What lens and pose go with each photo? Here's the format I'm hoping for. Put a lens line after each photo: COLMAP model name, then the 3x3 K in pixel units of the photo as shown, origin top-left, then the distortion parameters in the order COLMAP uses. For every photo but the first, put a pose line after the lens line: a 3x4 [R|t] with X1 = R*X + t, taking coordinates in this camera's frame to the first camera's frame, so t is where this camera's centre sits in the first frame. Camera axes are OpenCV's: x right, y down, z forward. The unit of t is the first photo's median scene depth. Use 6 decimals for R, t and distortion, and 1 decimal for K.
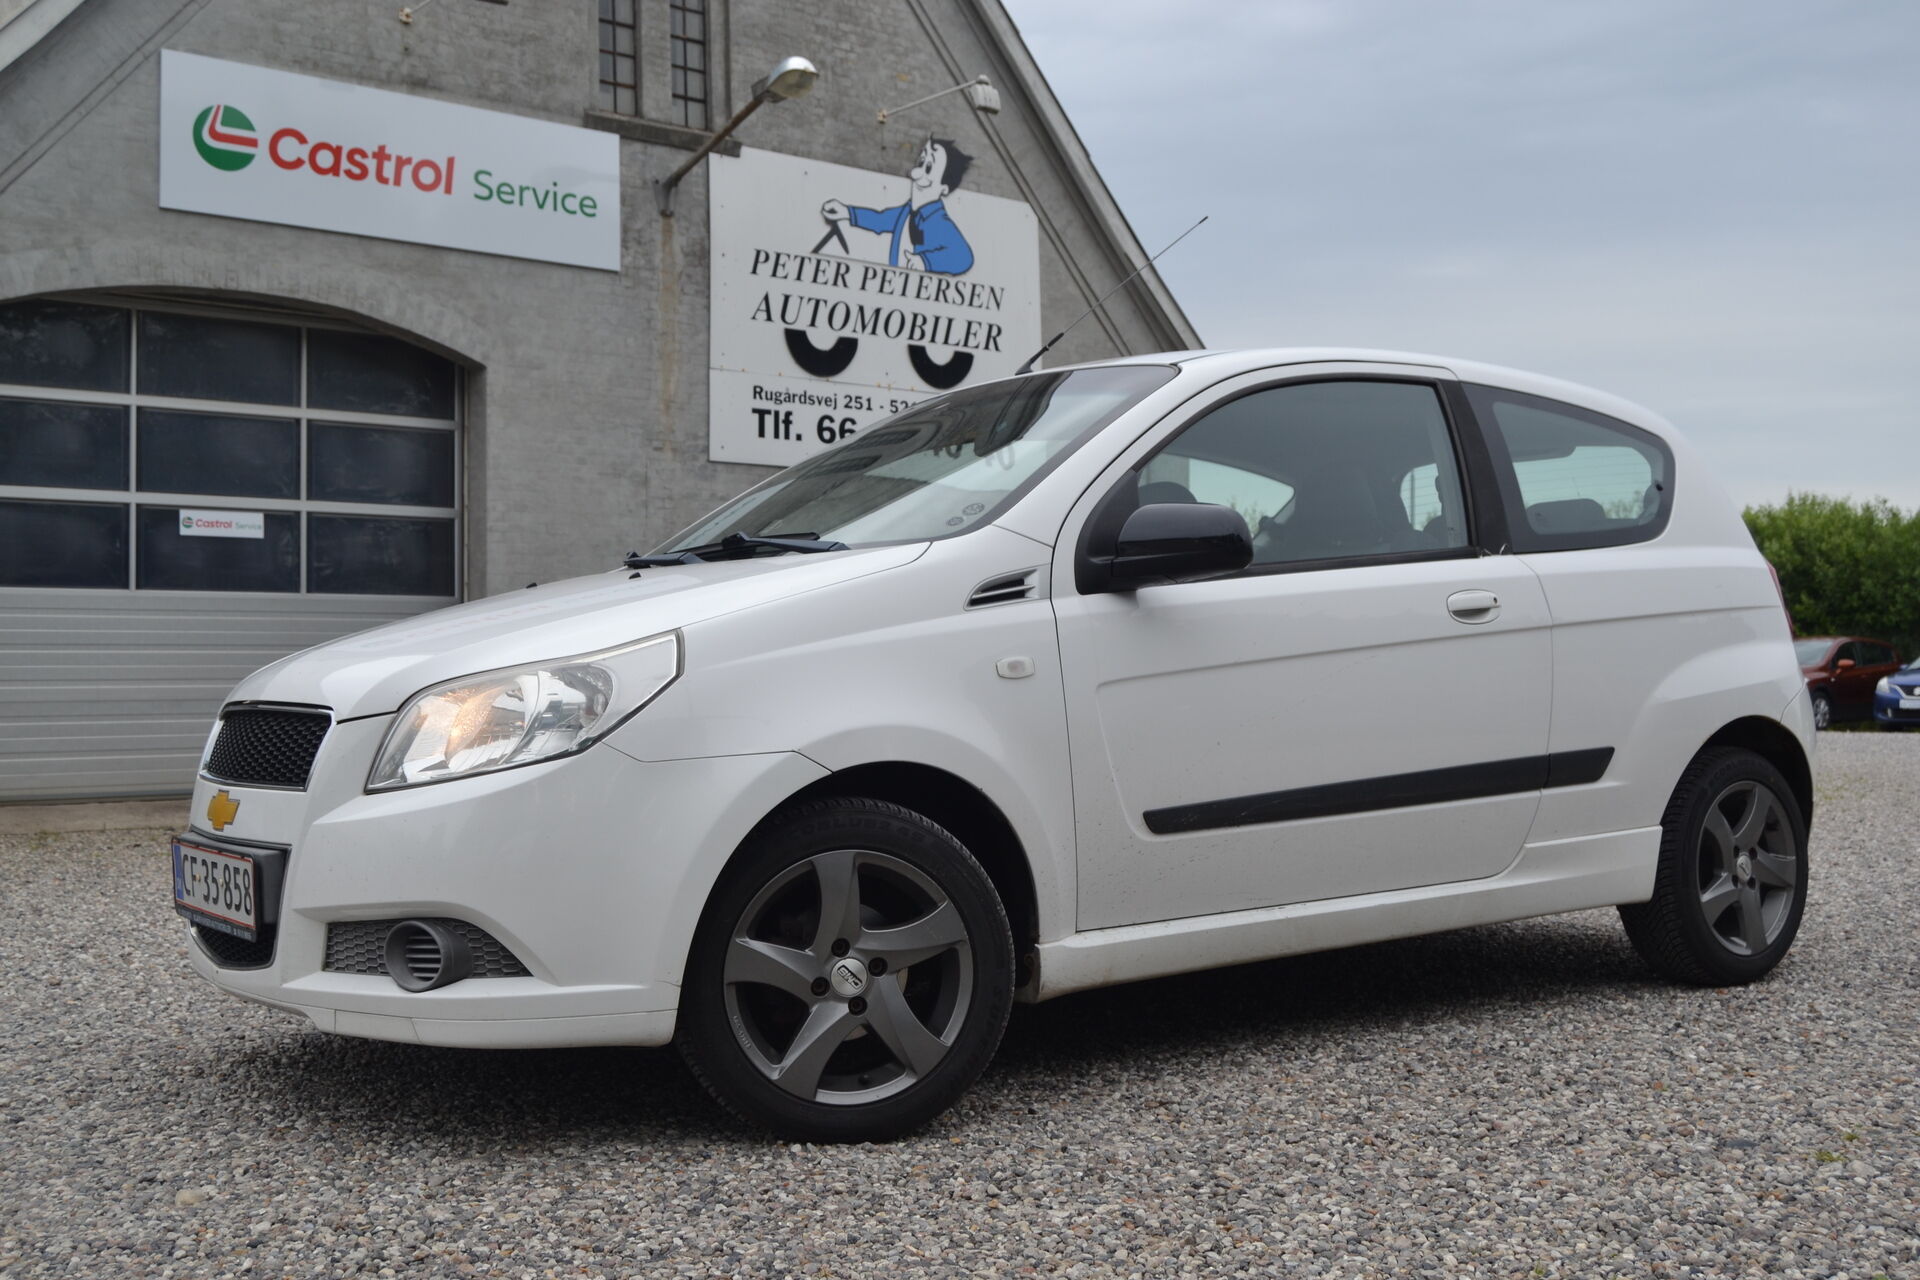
lens RADIAL K [[1993.8, 0, 960.4], [0, 1993.8, 638.0], [0, 0, 1]] dist [-0.042365, 0.000000]
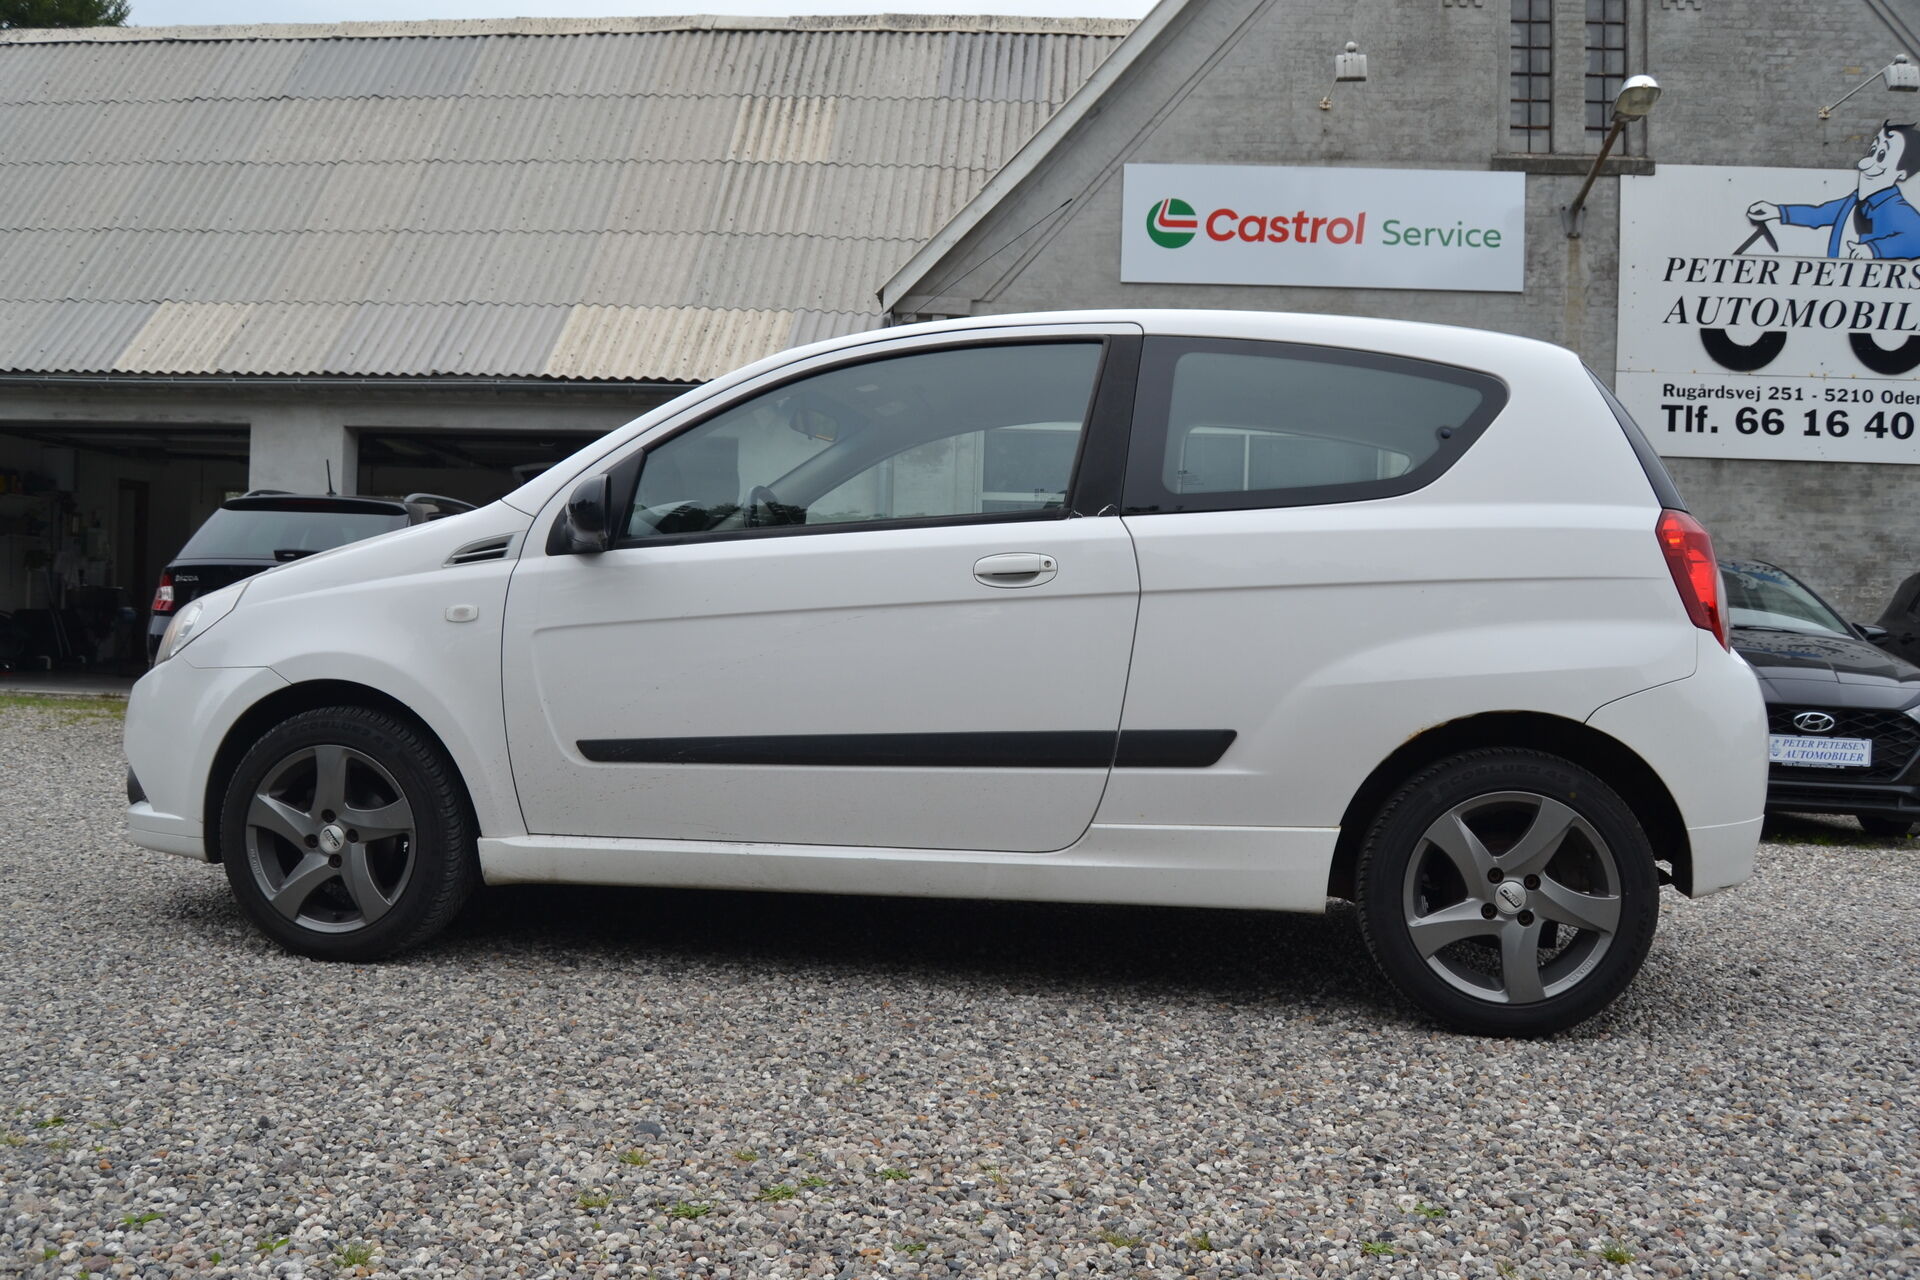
lens RADIAL K [[1581.3, 0, 957.8], [0, 1581.3, 658.9], [0, 0, 1]] dist [-0.076287, 0.033404]
pose [[0.715306, 0.044790, -0.697374, 0.233893], [-0.024406, 0.998936, 0.039124, -0.000650], [0.698385, -0.010966, 0.715639, 0.129440]]
